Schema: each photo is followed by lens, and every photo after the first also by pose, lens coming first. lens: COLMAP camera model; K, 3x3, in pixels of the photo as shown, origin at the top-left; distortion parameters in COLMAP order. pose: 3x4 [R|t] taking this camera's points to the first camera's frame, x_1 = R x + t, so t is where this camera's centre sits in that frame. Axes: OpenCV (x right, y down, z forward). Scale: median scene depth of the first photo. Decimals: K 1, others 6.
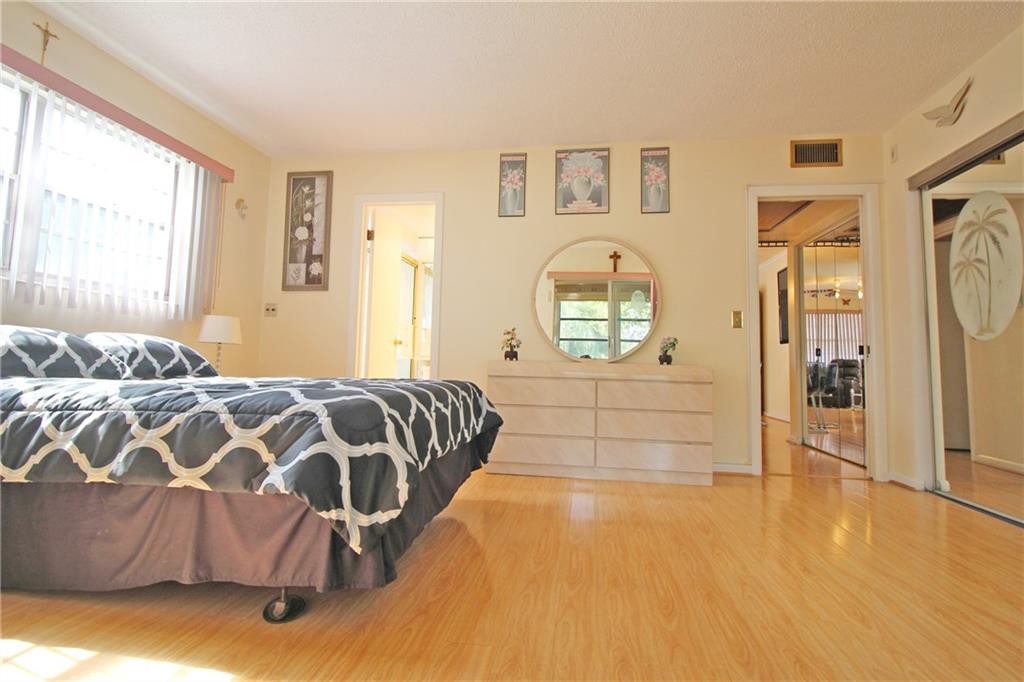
lens RADIAL K [[504.5, 0, 518.1], [0, 504.5, 319.3], [0, 0, 1]] dist [0.003386, -0.010742]
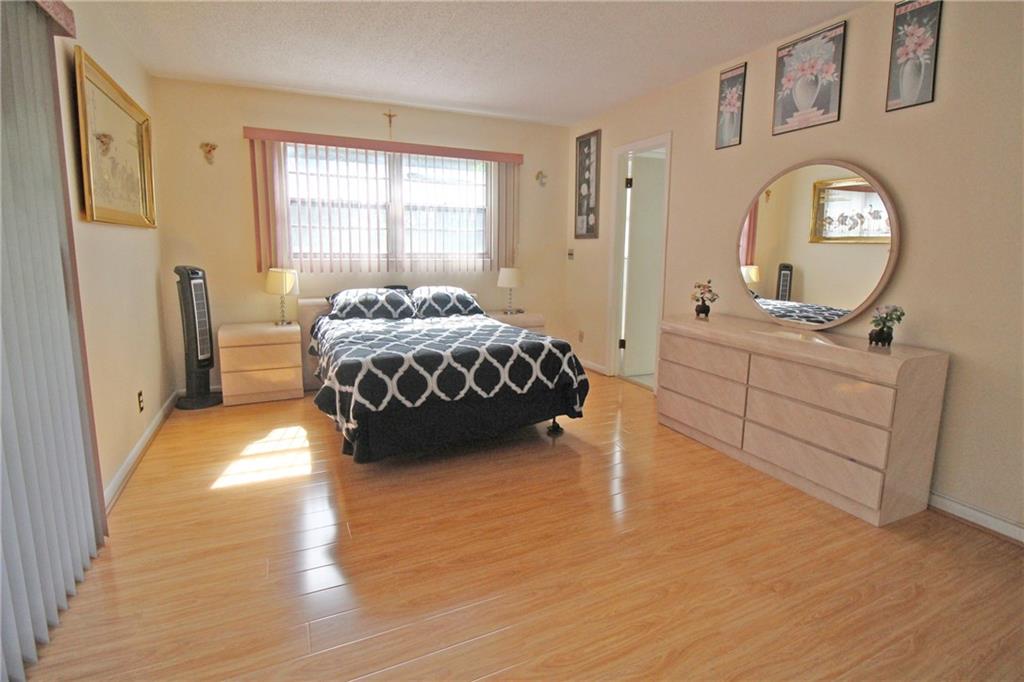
lens RADIAL K [[504.5, 0, 518.1], [0, 504.5, 319.3], [0, 0, 1]] dist [0.003386, -0.010742]
pose [[0.547047, 0.102709, -0.830777, 0.539668], [0.074102, 0.982607, 0.170273, -0.089735], [0.833815, -0.154710, 0.529922, 0.205713]]
